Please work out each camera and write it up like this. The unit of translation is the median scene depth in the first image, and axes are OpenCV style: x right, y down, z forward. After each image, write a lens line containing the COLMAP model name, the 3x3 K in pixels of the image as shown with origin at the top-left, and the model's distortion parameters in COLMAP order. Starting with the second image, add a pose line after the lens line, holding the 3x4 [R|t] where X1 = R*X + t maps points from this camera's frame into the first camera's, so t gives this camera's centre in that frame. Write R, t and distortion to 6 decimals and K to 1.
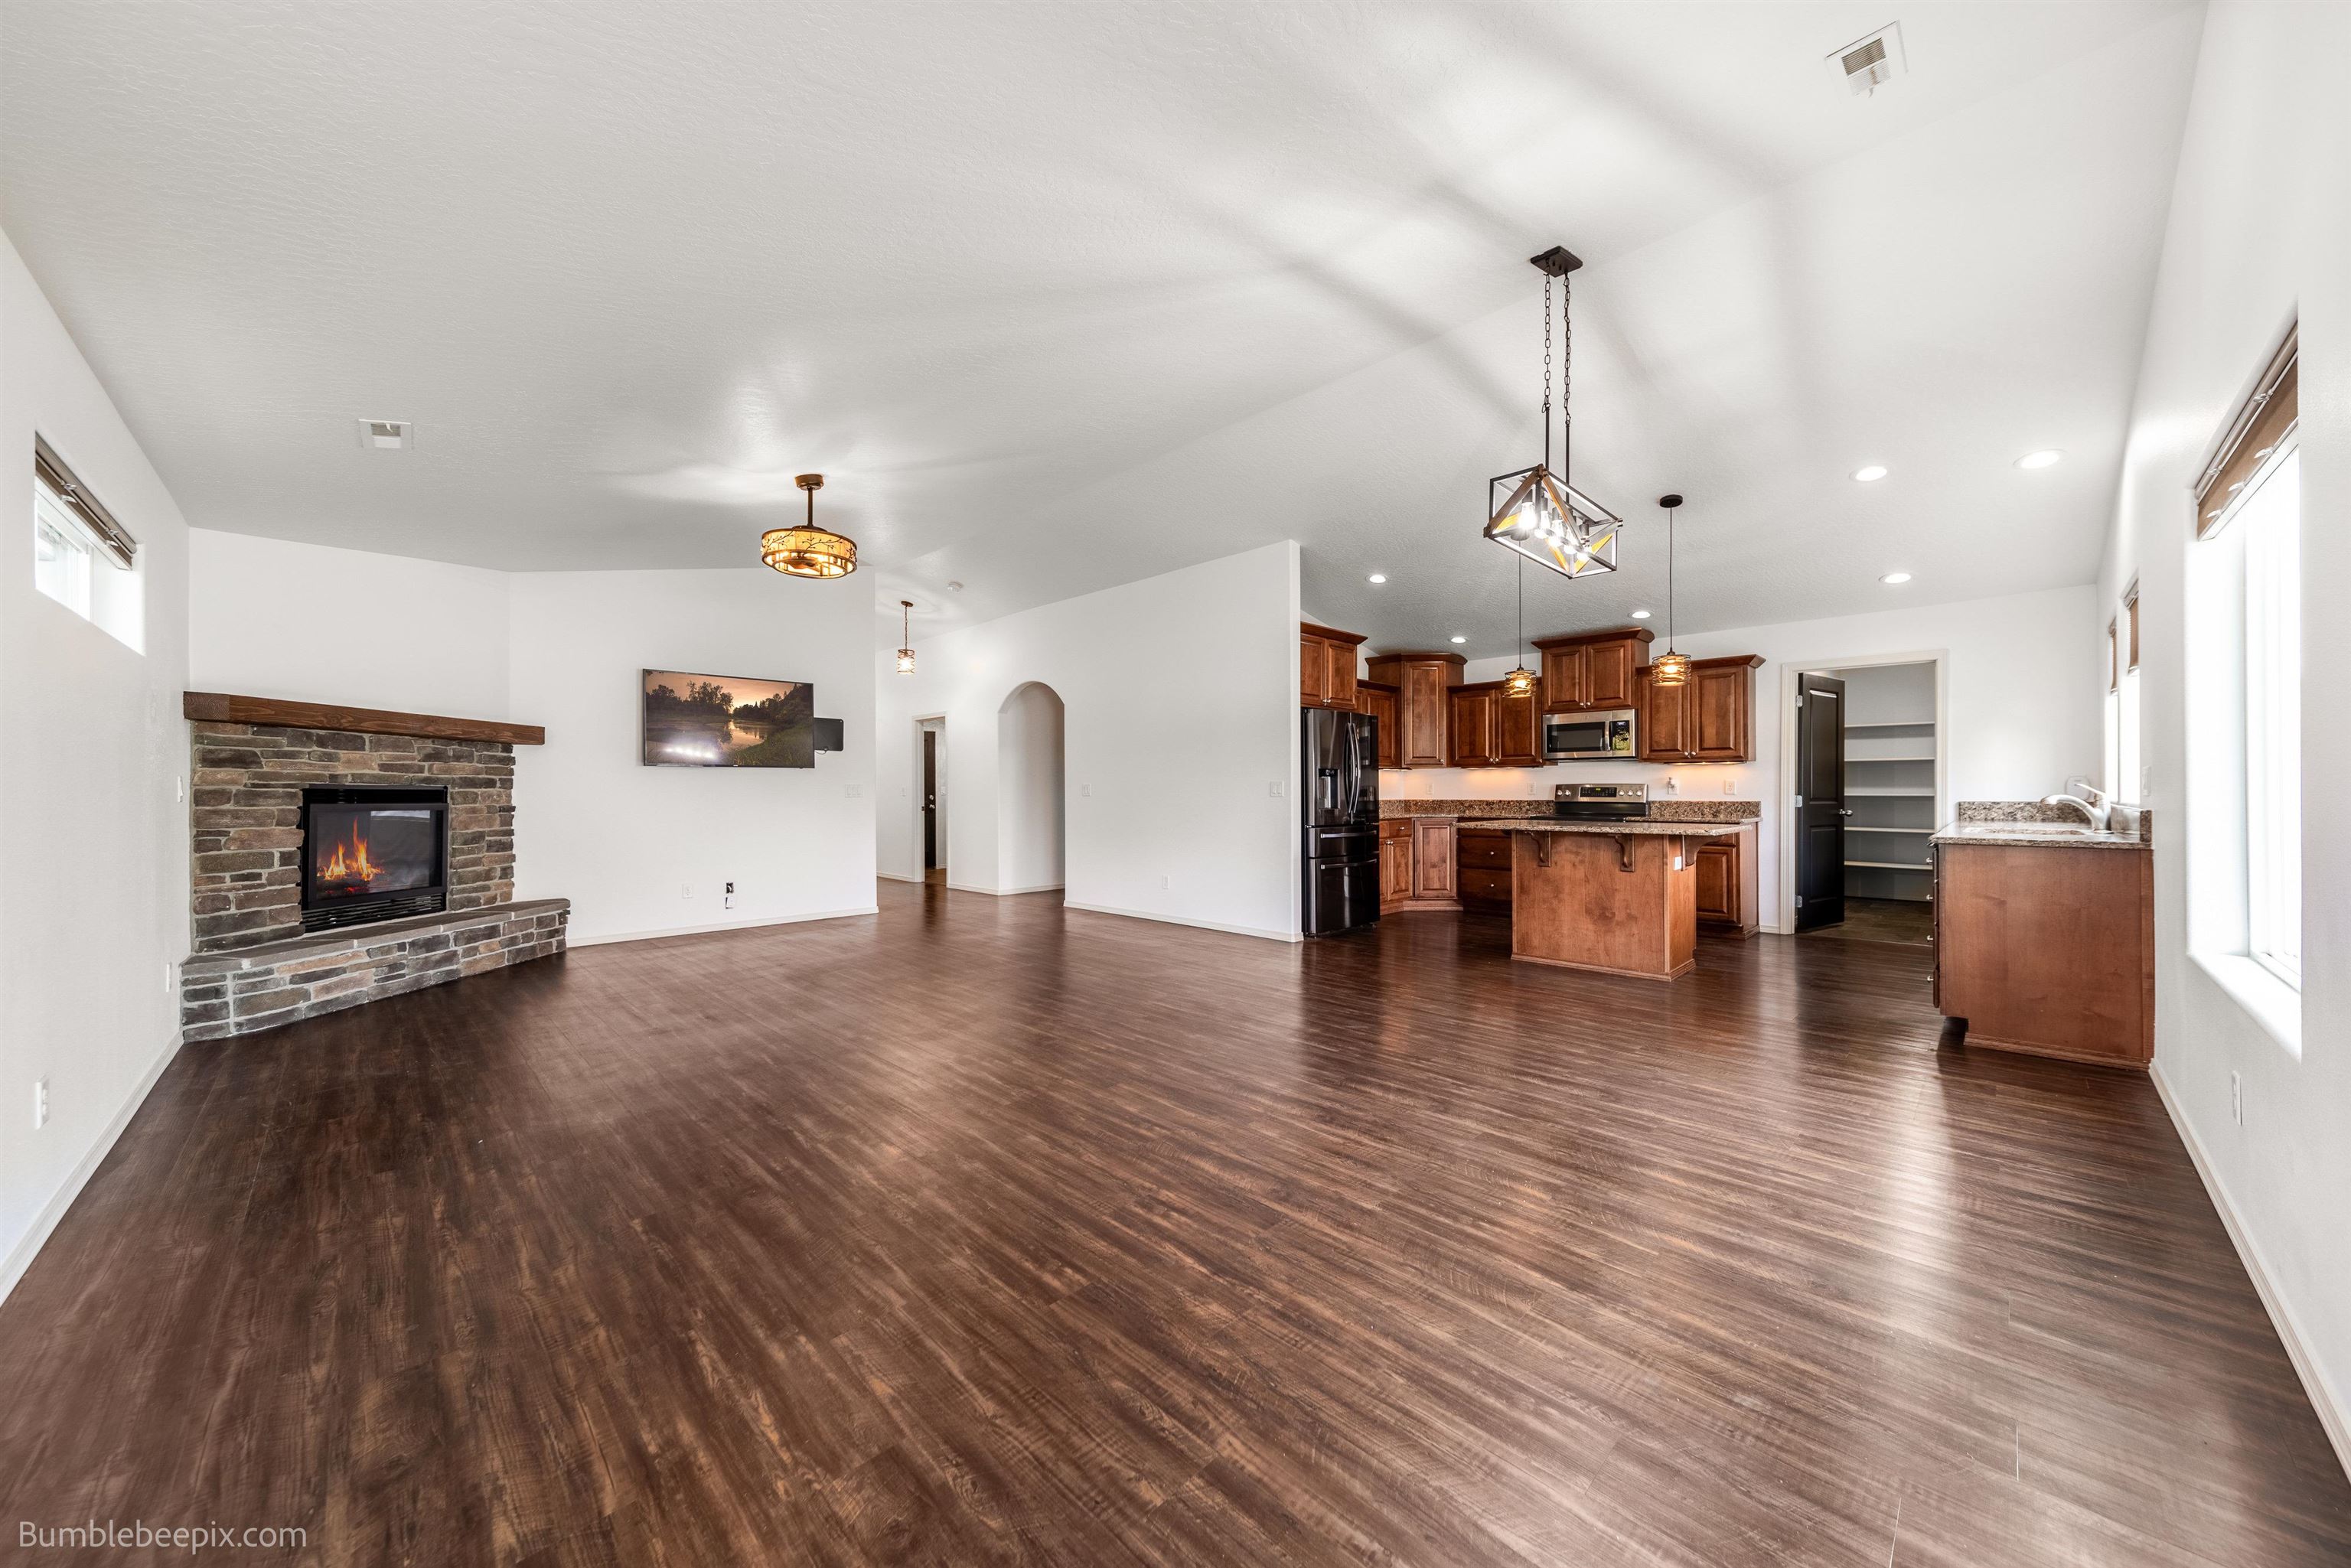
lens RADIAL K [[820.6, 0, 1174.4], [0, 820.6, 787.0], [0, 0, 1]] dist [0.008236, -0.000371]
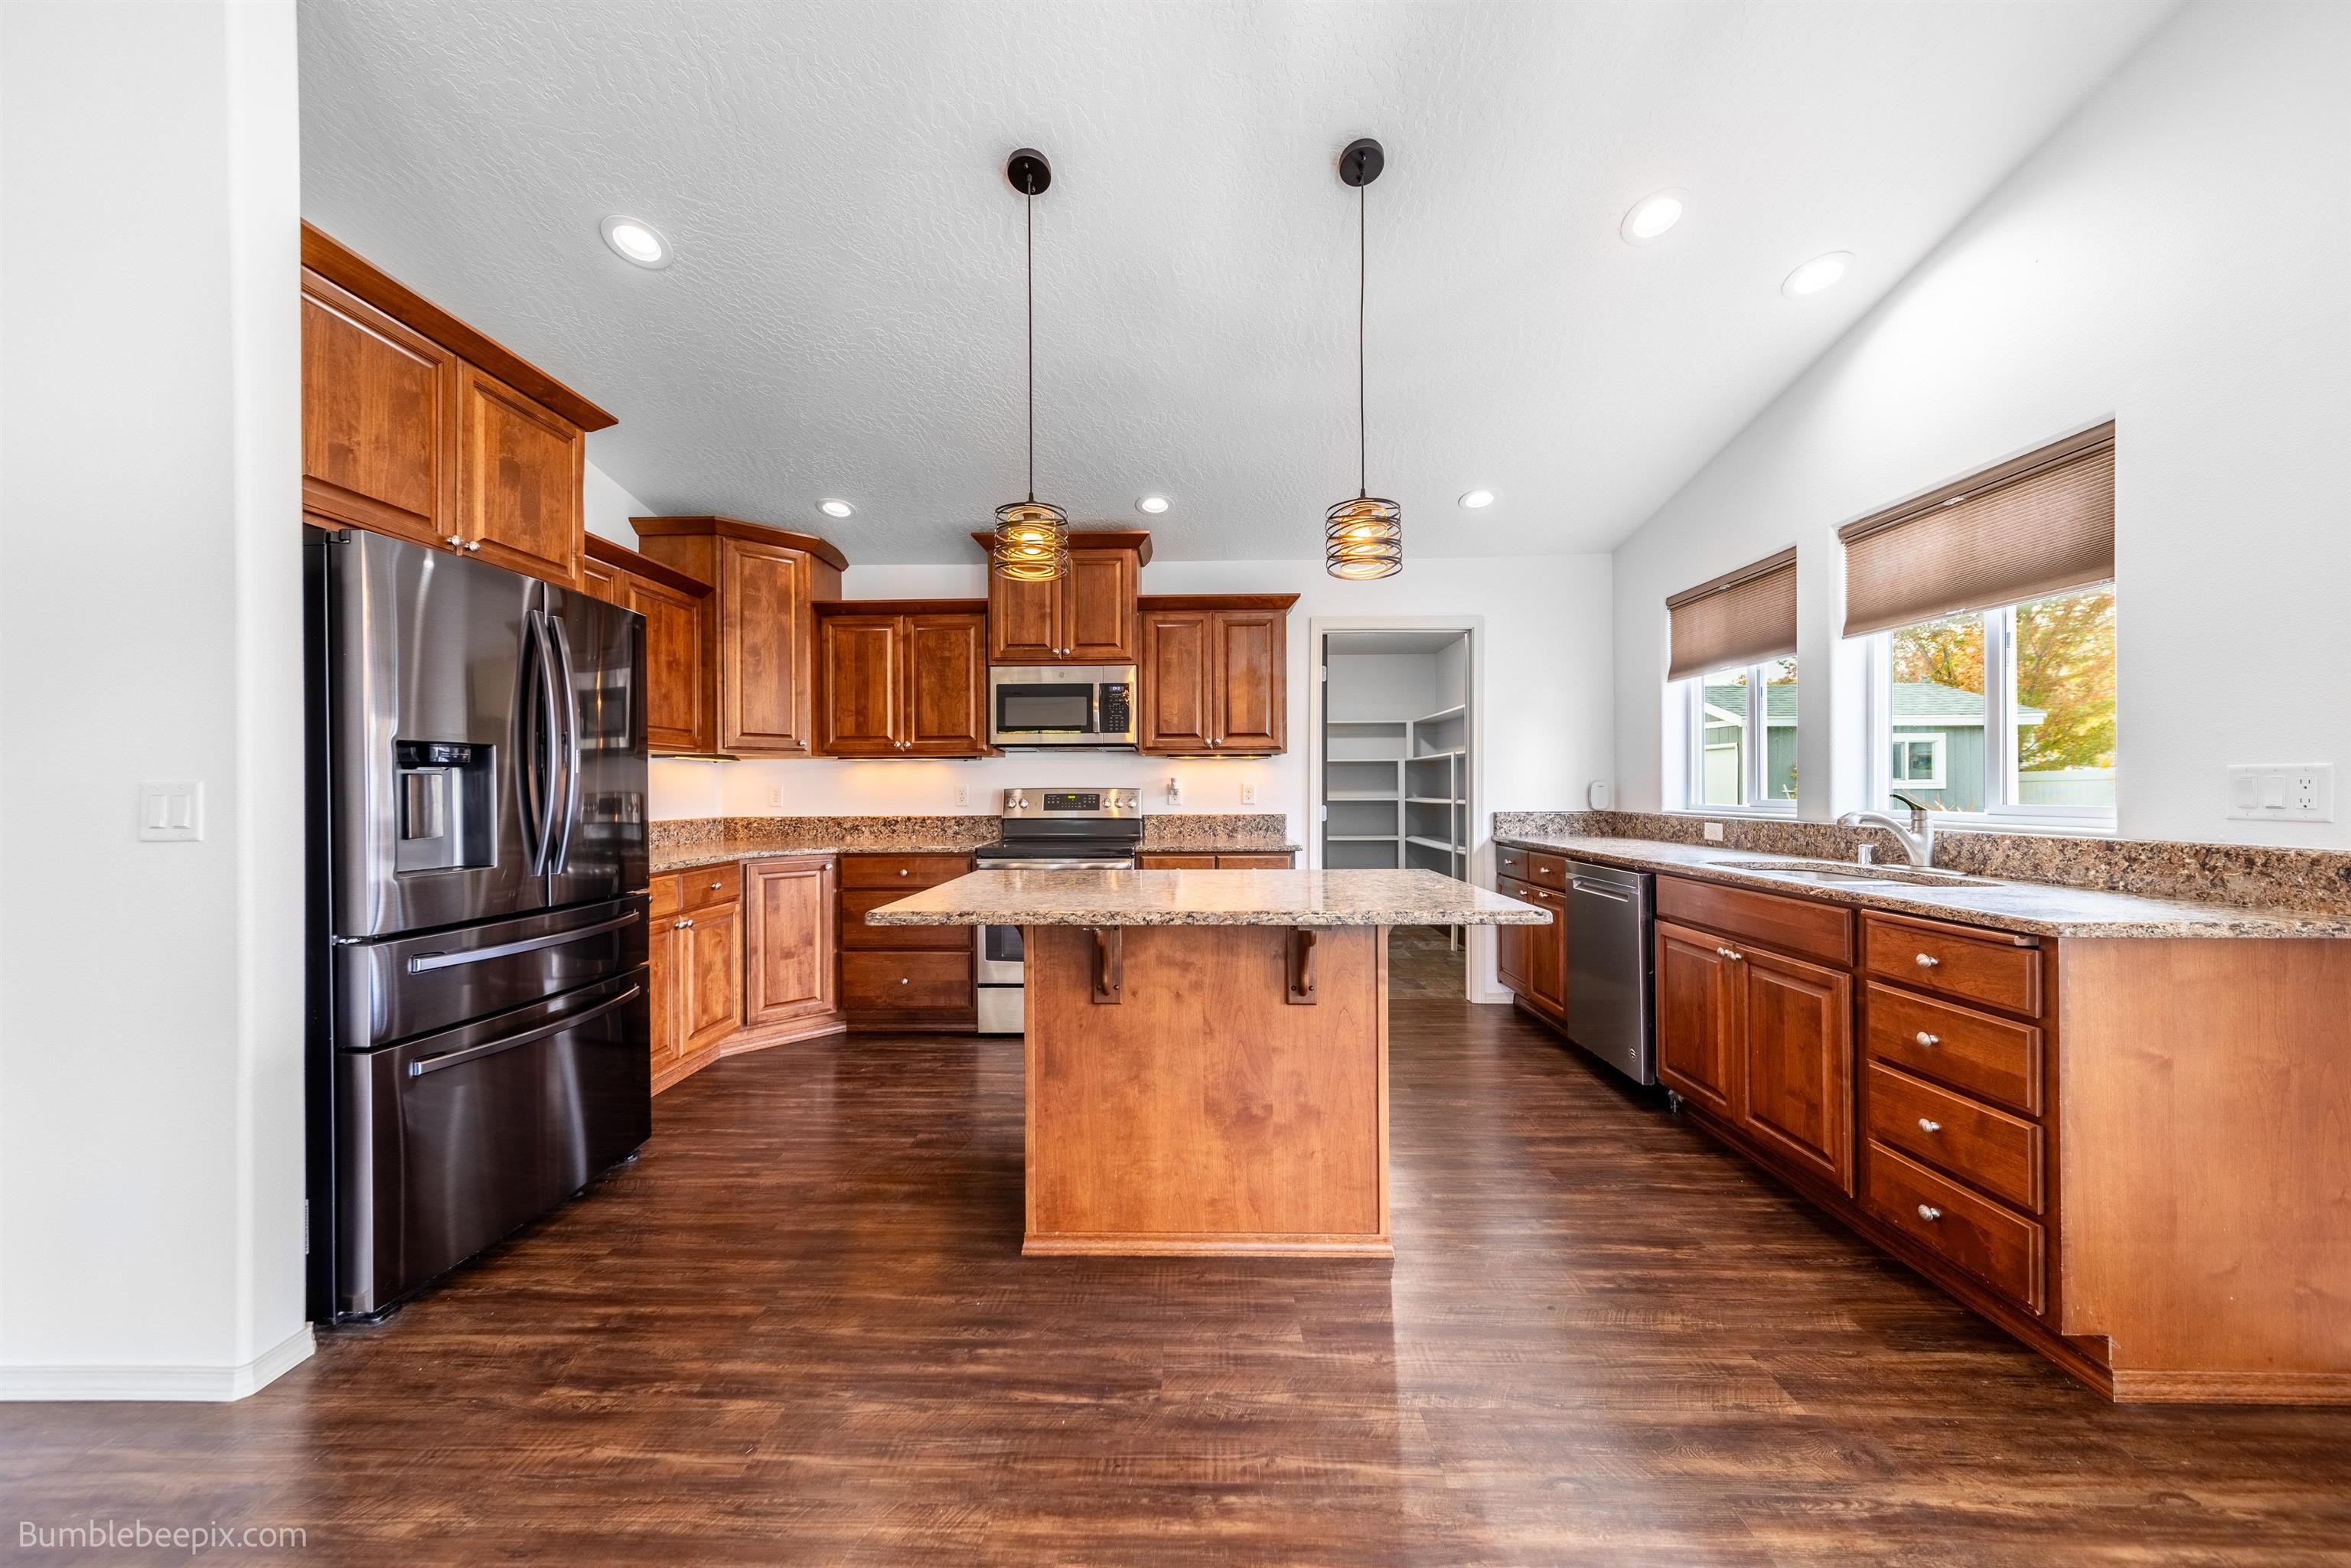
lens RADIAL K [[820.6, 0, 1167.7], [0, 820.6, 787.2], [0, 0, 1]] dist [0.008236, -0.000371]
pose [[0.722952, -0.000575, 0.690898, 0.184631], [0.000077, 1.000000, 0.000753, -0.006387], [-0.690898, -0.000491, 0.722952, 0.640856]]
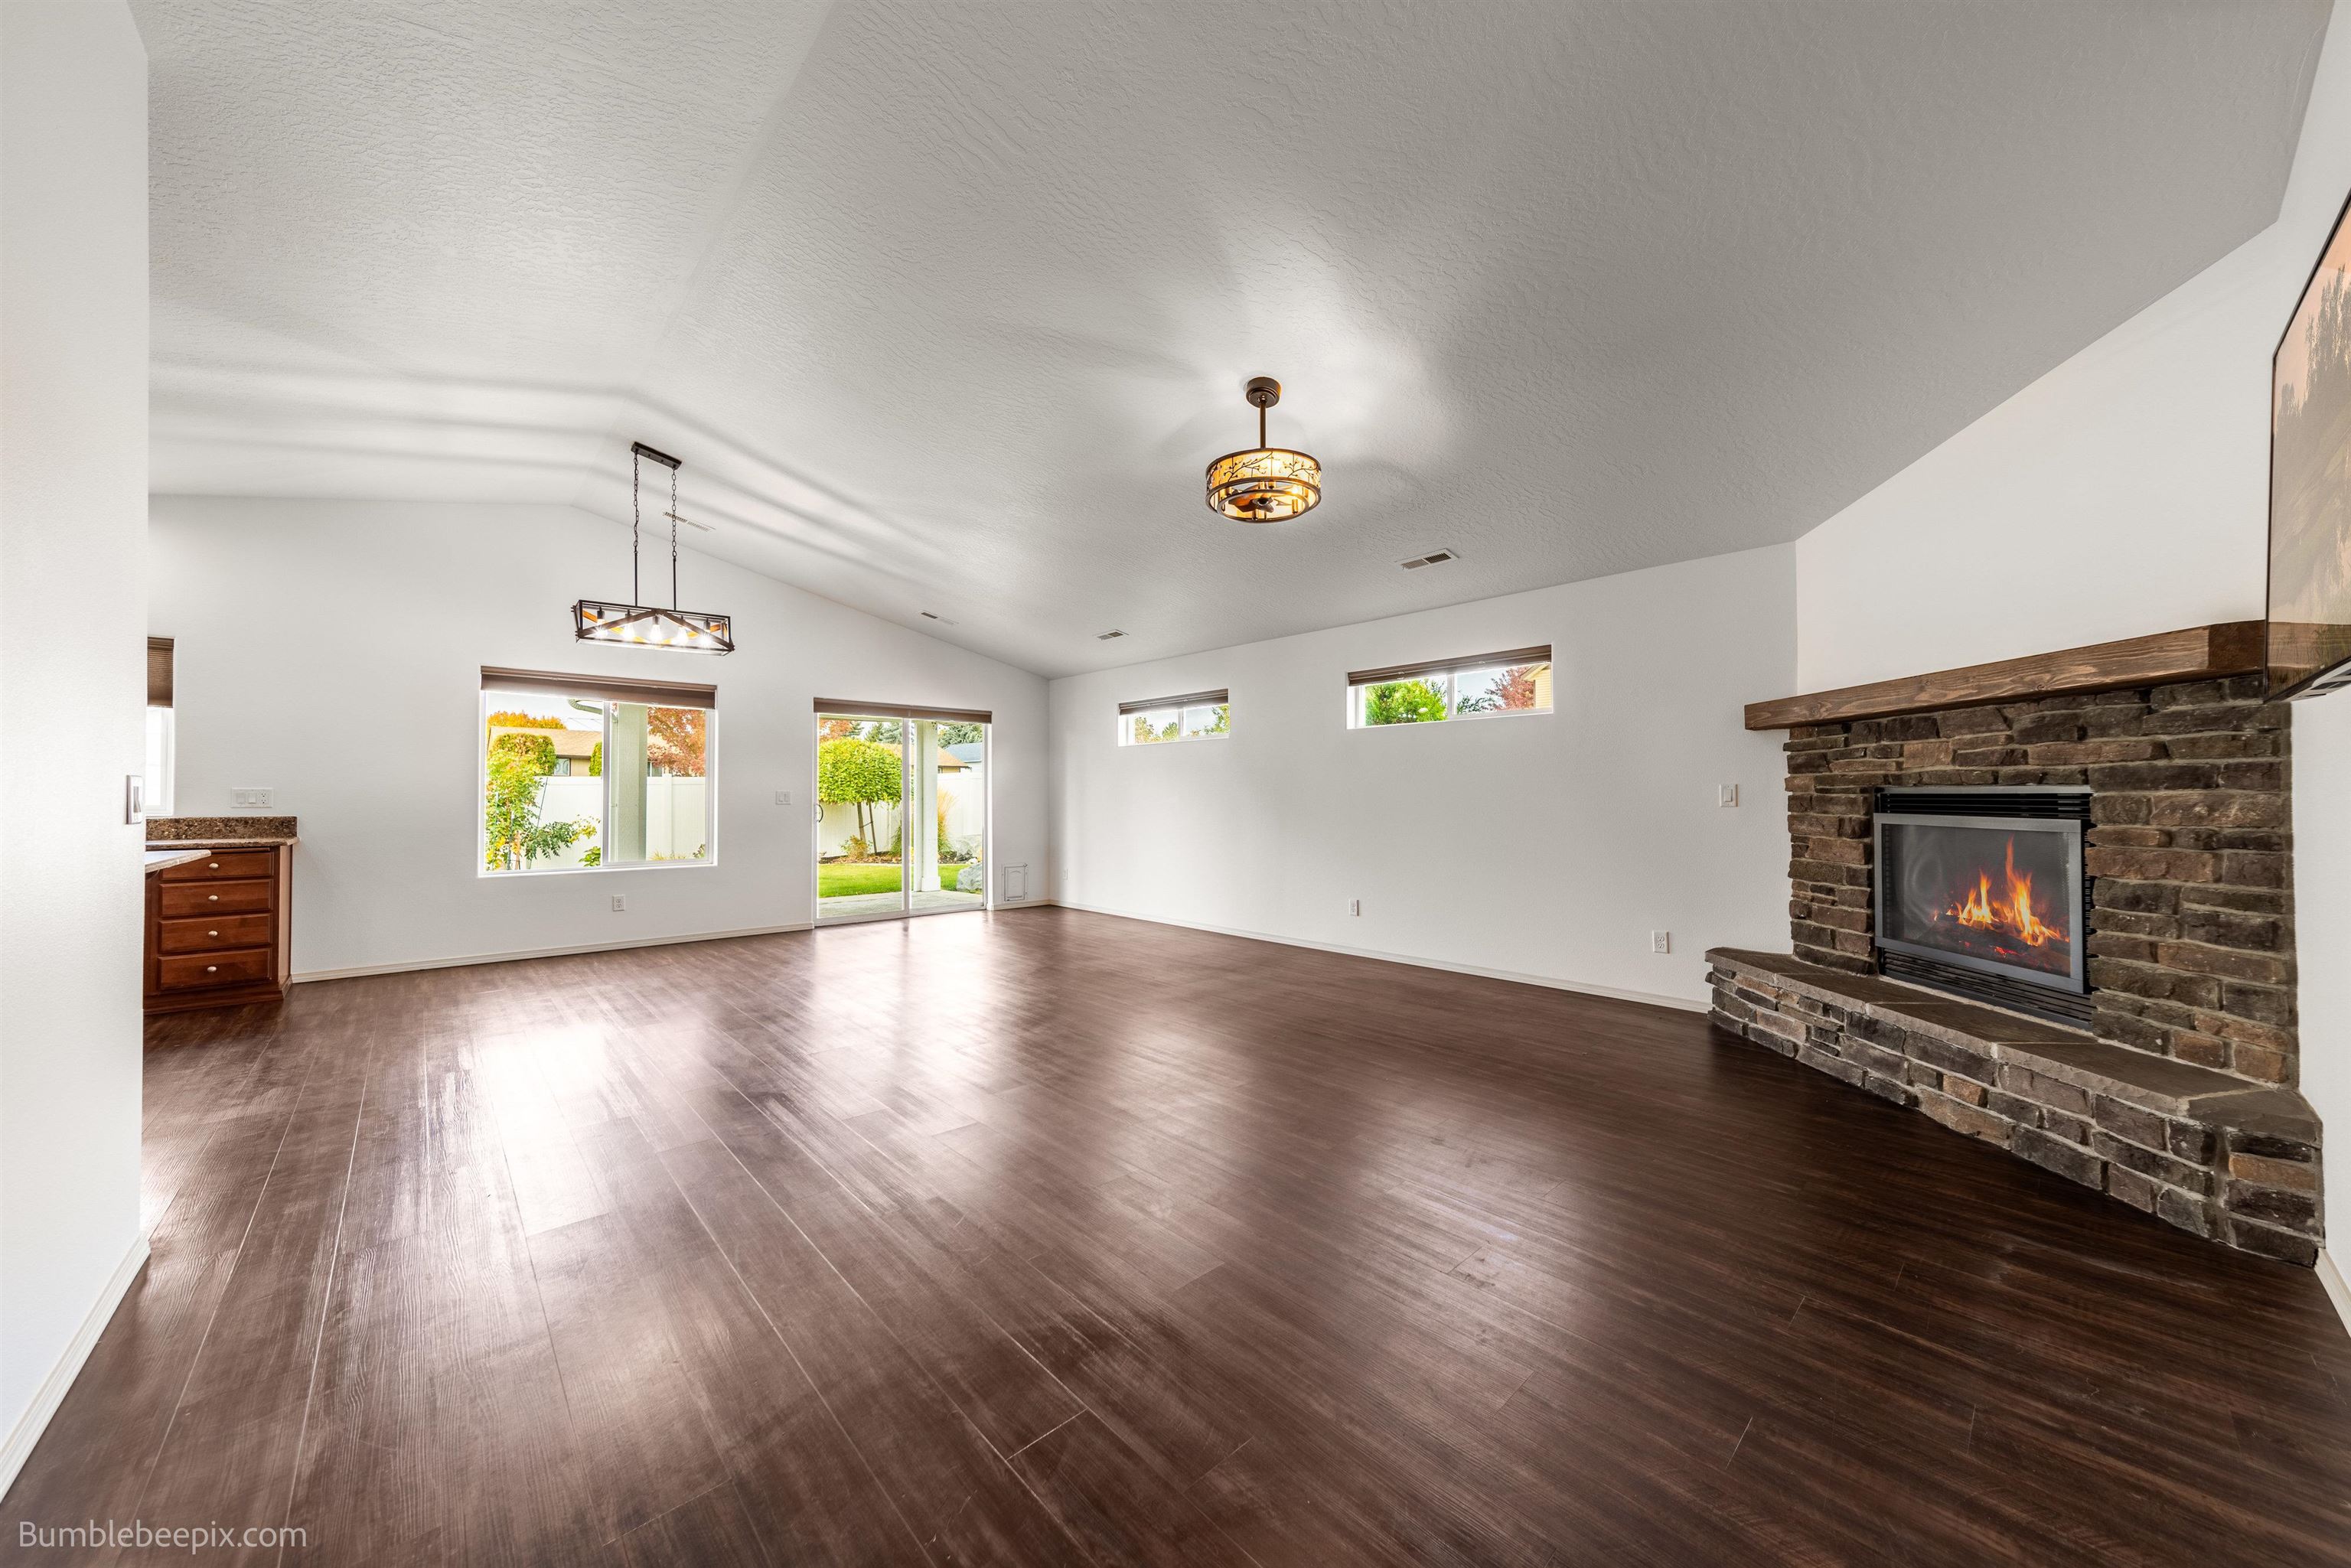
lens RADIAL K [[820.6, 0, 1172.6], [0, 820.6, 782.9], [0, 0, 1]] dist [0.008236, -0.000371]
pose [[-0.999322, 0.005965, 0.036328, -0.308966], [0.005108, 0.999708, -0.023623, 0.005573], [-0.036458, -0.023422, -0.999061, 1.410113]]
